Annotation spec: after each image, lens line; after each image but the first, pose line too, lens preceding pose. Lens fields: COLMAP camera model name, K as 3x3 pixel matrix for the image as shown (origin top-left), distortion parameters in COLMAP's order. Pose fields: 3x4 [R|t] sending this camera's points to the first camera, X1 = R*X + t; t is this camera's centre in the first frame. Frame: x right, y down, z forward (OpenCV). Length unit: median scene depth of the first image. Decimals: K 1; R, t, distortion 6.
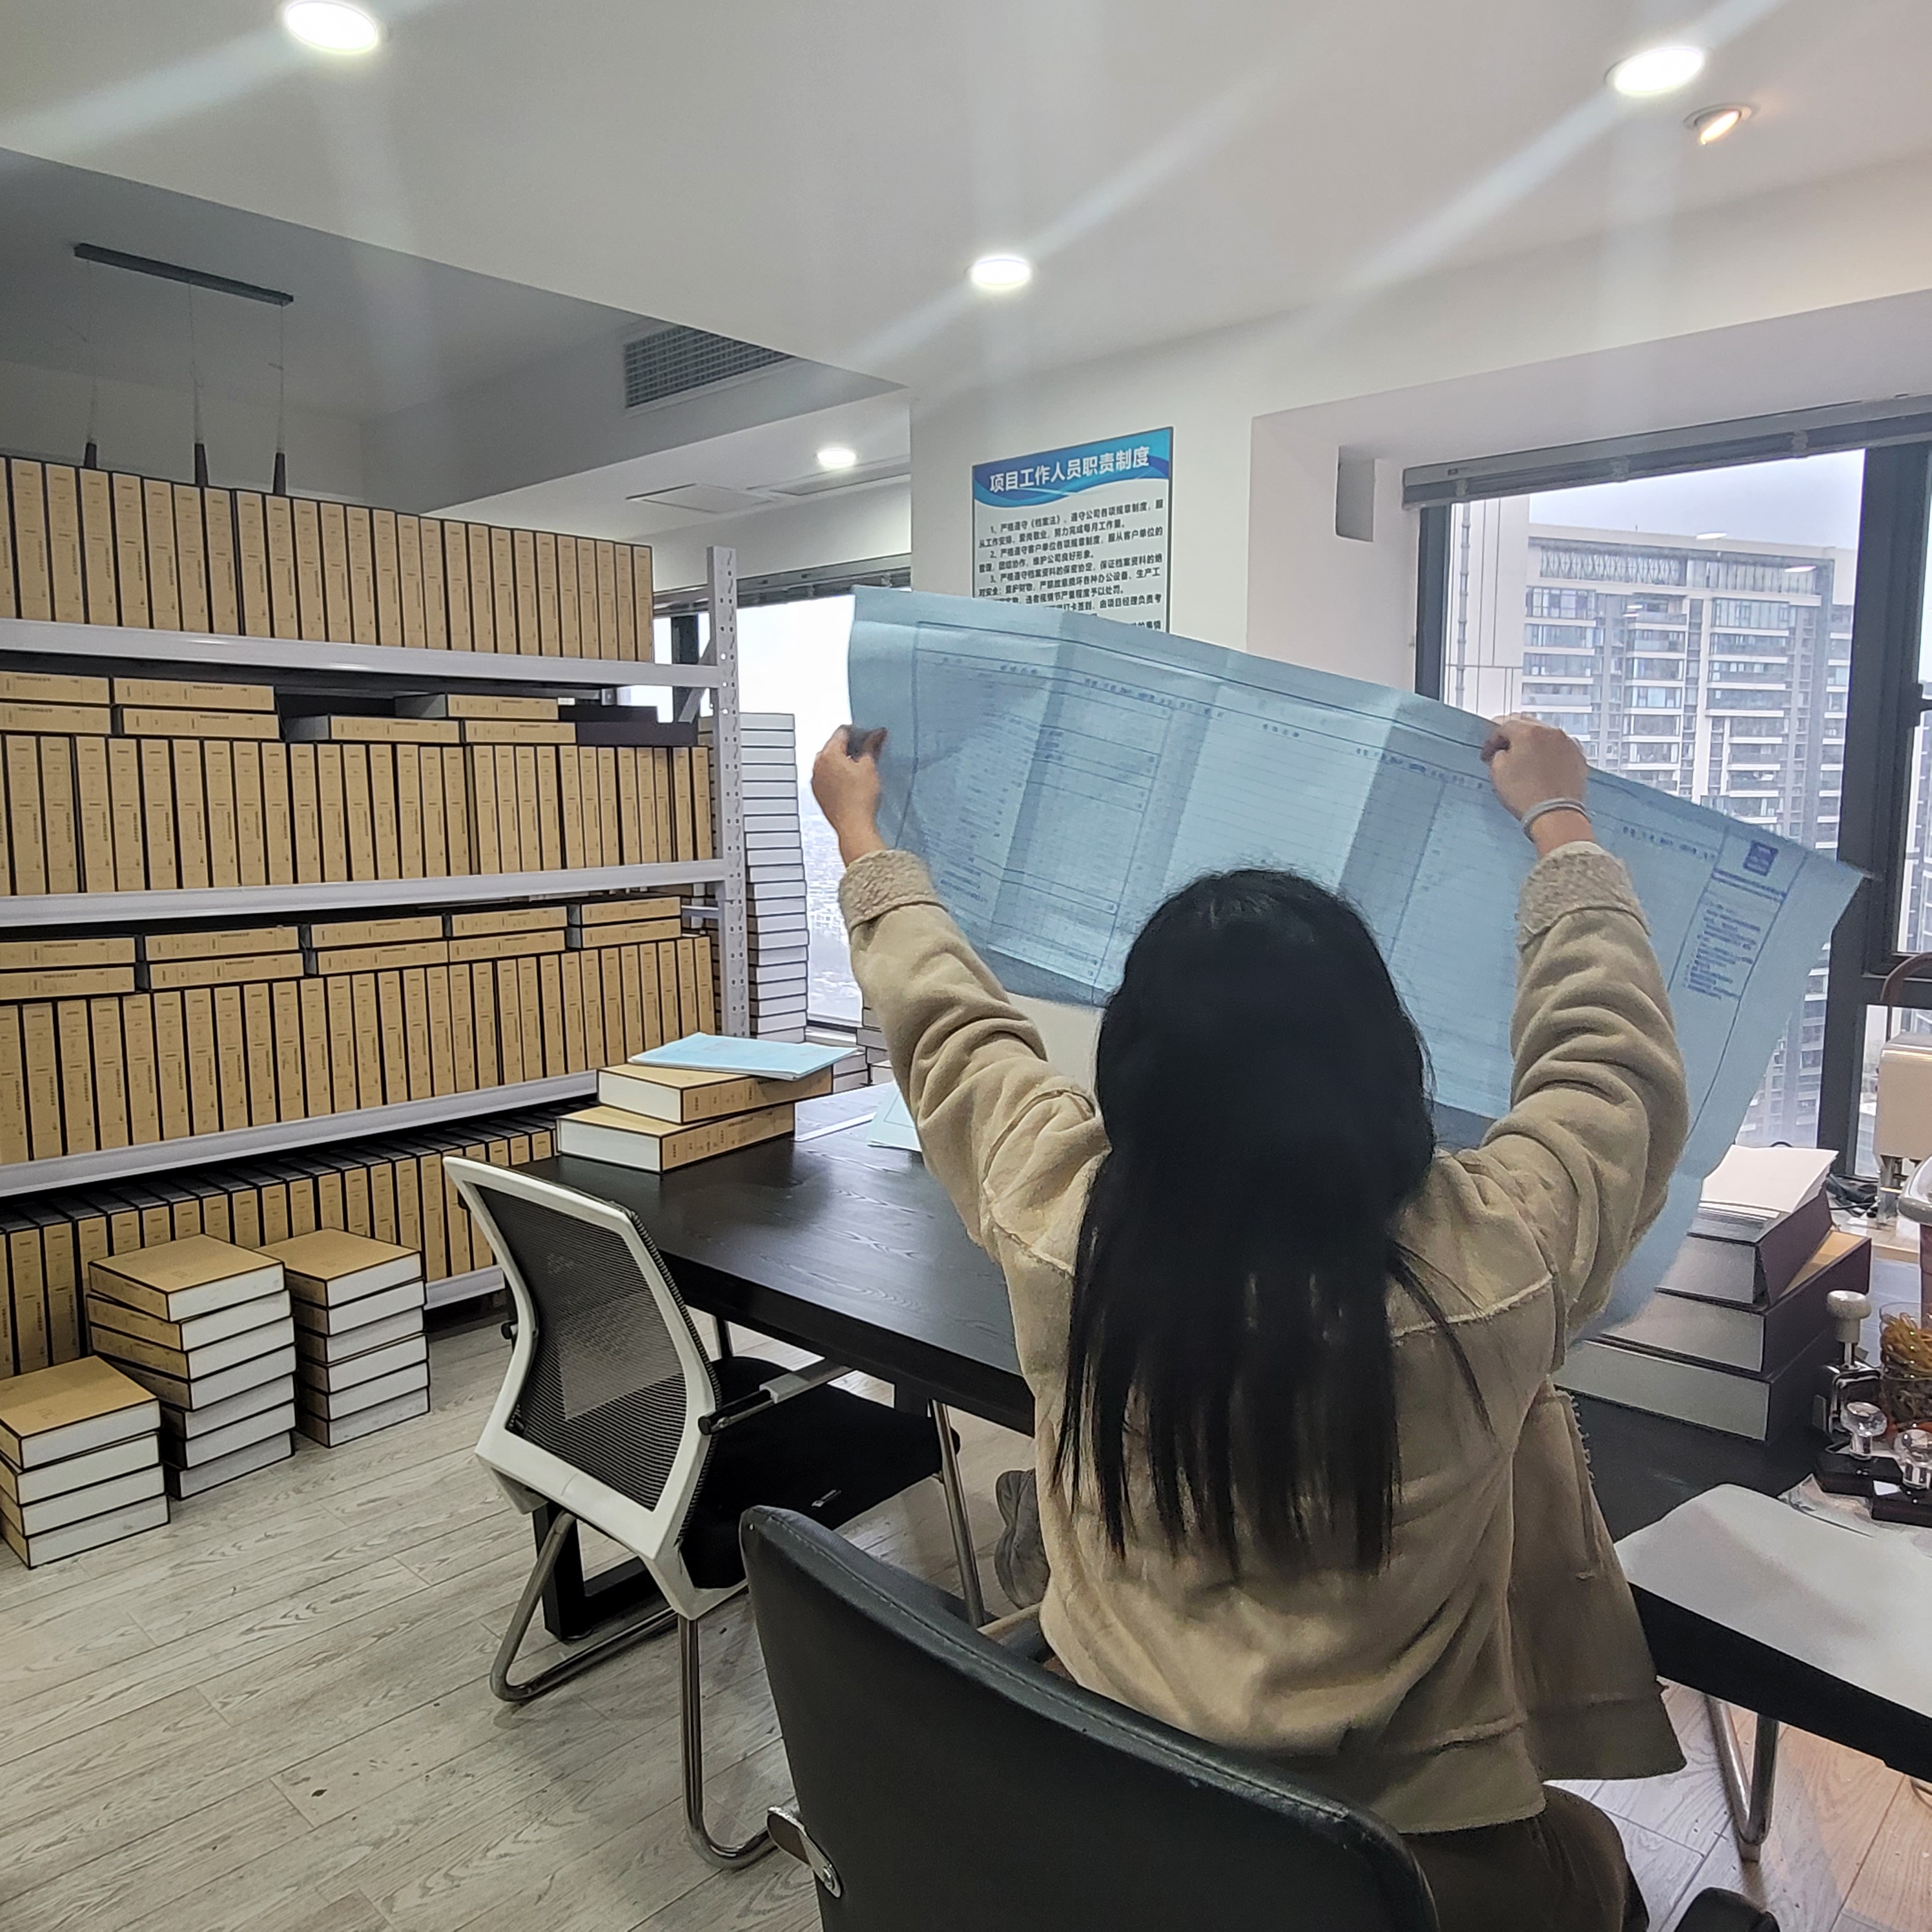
lens RADIAL K [[1479.5, 0, 994.1], [0, 1479.5, 980.2], [0, 0, 1]] dist [0.002388, -0.007541]
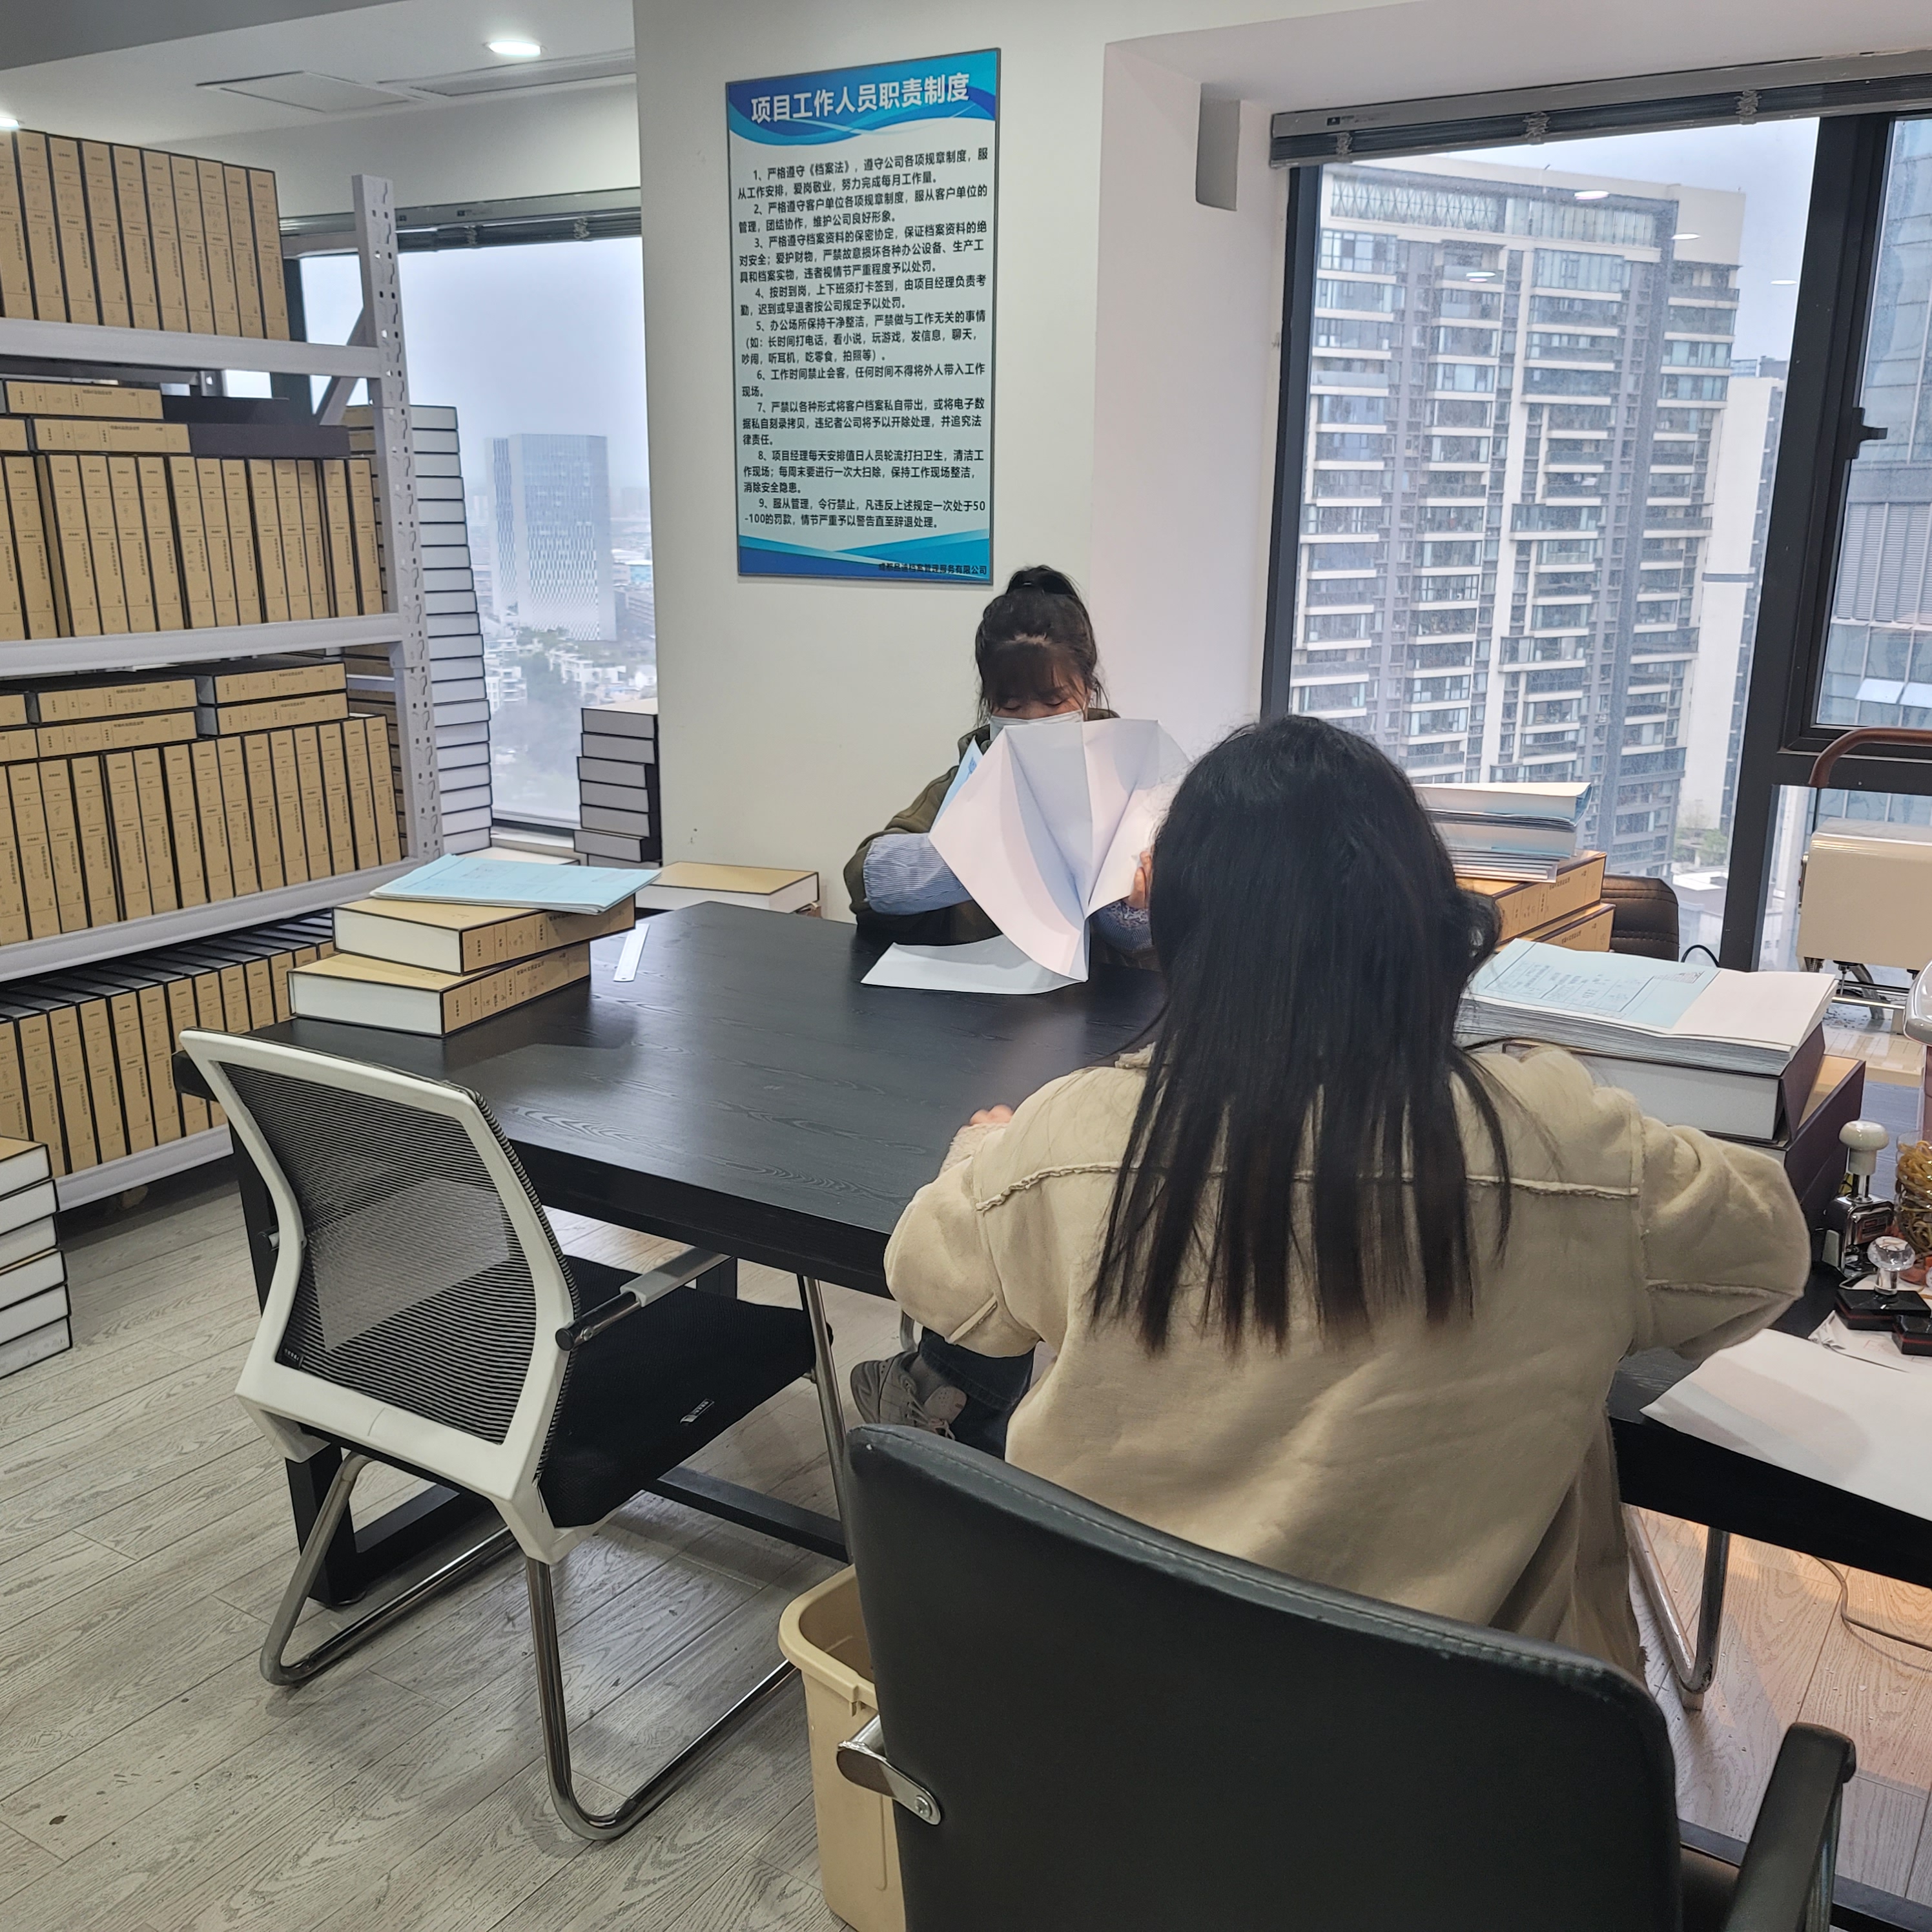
lens RADIAL K [[1908.5, 0, 959.2], [0, 1908.5, 985.1], [0, 0, 1]] dist [0.032544, 0.043671]
pose [[0.982632, -0.036803, 0.181881, -0.098602], [0.012631, 0.991128, 0.132310, -0.021691], [-0.185137, -0.127715, 0.974378, -0.038959]]
